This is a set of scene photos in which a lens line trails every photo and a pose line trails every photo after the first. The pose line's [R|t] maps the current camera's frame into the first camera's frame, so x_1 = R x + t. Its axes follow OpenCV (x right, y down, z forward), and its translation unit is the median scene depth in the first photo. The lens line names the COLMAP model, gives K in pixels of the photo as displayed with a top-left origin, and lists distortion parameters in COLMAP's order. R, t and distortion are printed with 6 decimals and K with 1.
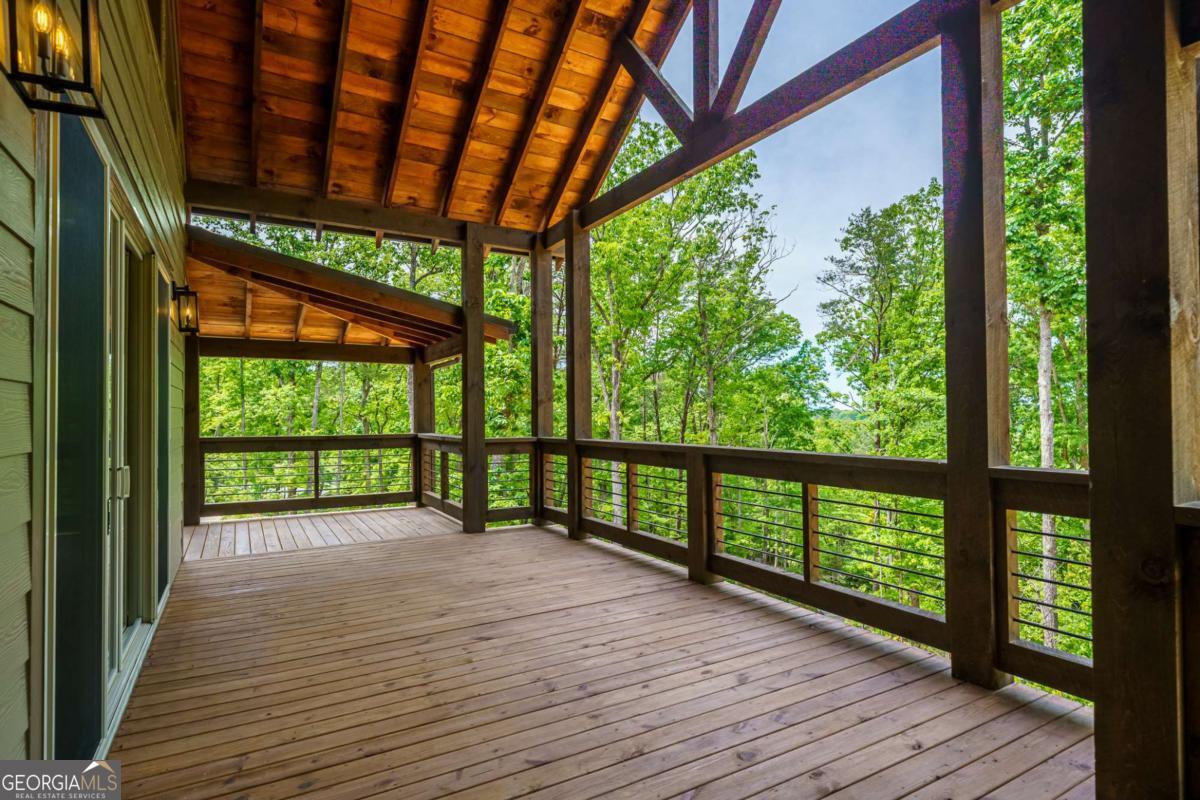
lens RADIAL K [[636.1, 0, 604.6], [0, 636.1, 405.5], [0, 0, 1]] dist [-0.018625, -0.000414]
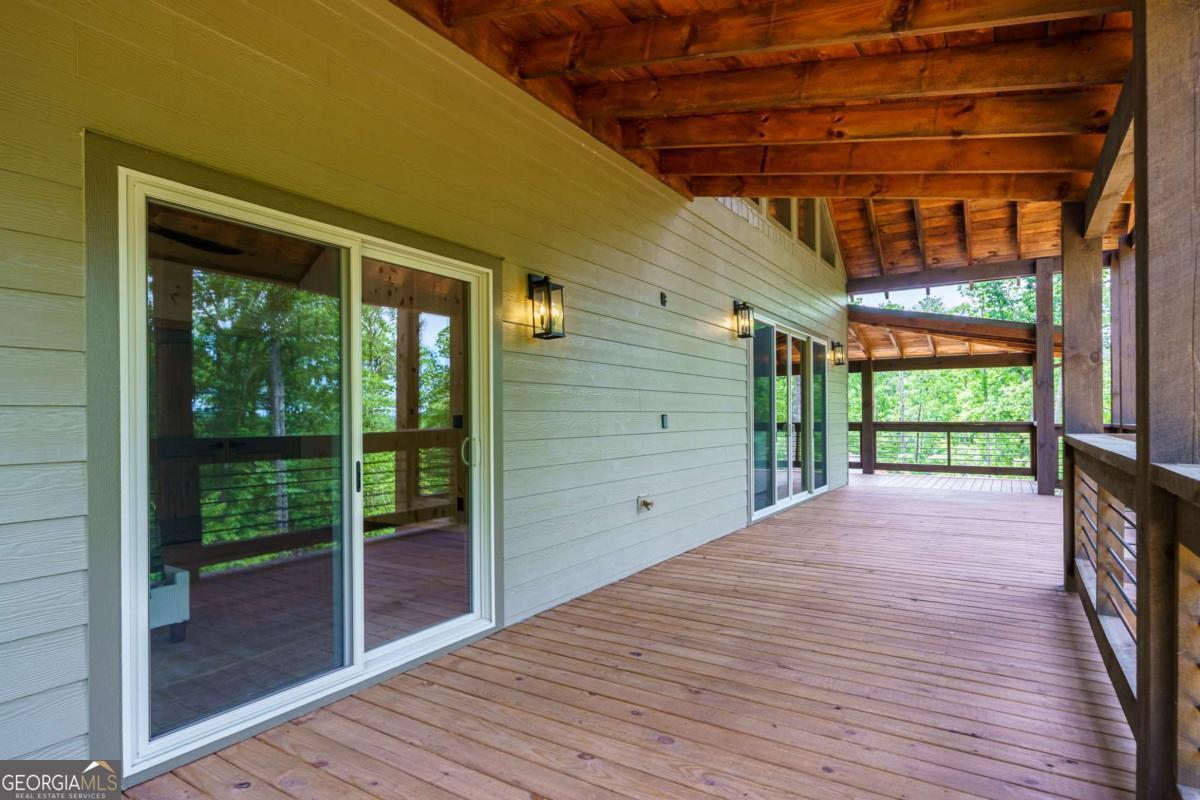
lens RADIAL K [[636.1, 0, 600.7], [0, 636.1, 406.4], [0, 0, 1]] dist [-0.018625, -0.000414]
pose [[0.447187, -0.016093, -0.894295, 0.508910], [0.021150, 0.999749, -0.007415, 0.007319], [0.894190, -0.015599, 0.447415, -0.372170]]
